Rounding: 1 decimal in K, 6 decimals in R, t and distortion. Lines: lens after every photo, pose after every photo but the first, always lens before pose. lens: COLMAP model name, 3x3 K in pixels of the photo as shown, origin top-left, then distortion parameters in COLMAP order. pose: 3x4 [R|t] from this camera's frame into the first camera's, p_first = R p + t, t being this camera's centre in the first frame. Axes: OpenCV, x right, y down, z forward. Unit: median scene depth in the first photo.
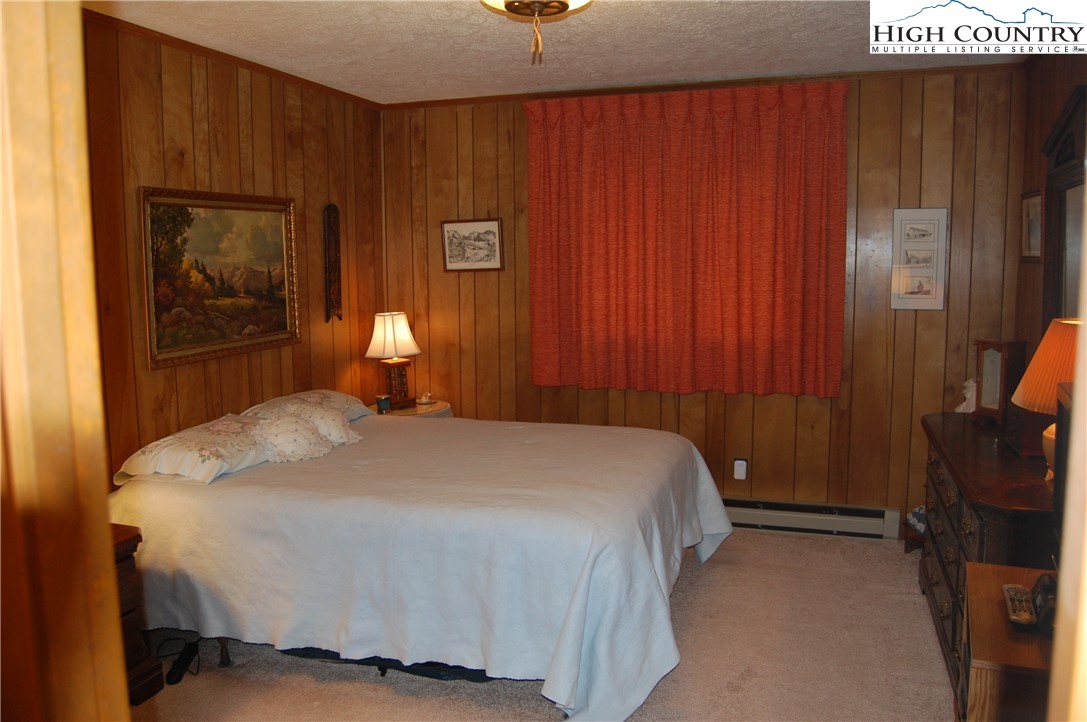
lens RADIAL K [[825.7, 0, 545.7], [0, 825.7, 357.5], [0, 0, 1]] dist [-0.076044, 0.013691]
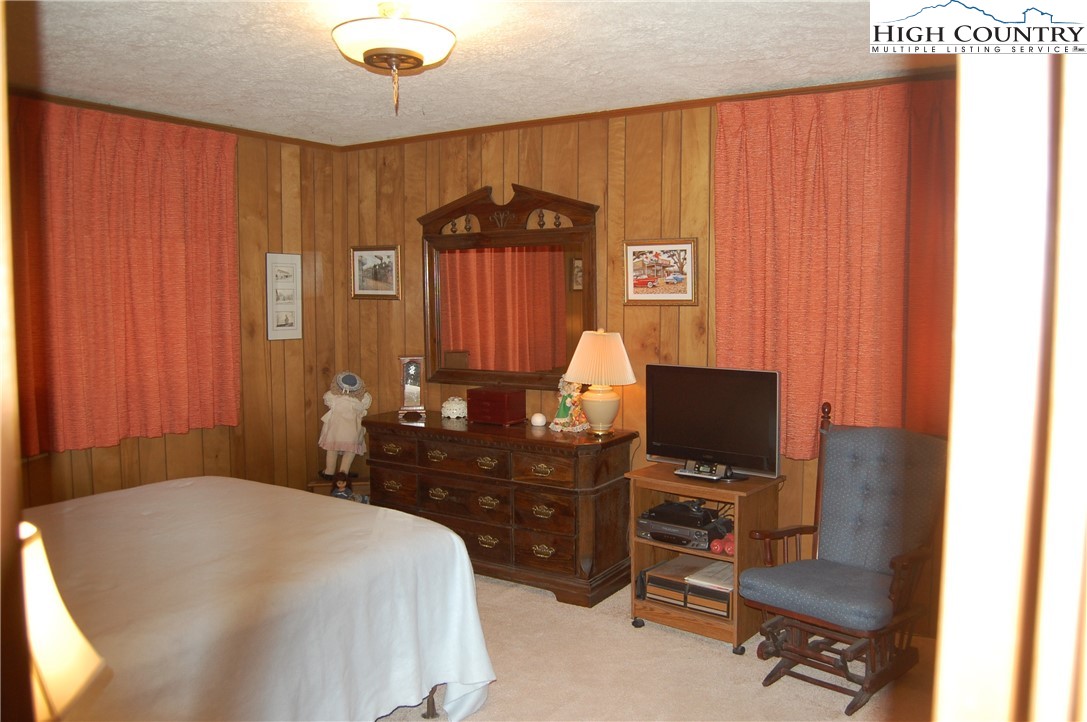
lens RADIAL K [[825.7, 0, 546.9], [0, 825.7, 361.8], [0, 0, 1]] dist [-0.076044, 0.013691]
pose [[0.293548, -0.062610, 0.953892, -0.567155], [0.111099, 0.993325, 0.031009, -0.021862], [-0.949467, 0.096874, 0.298544, 0.294169]]
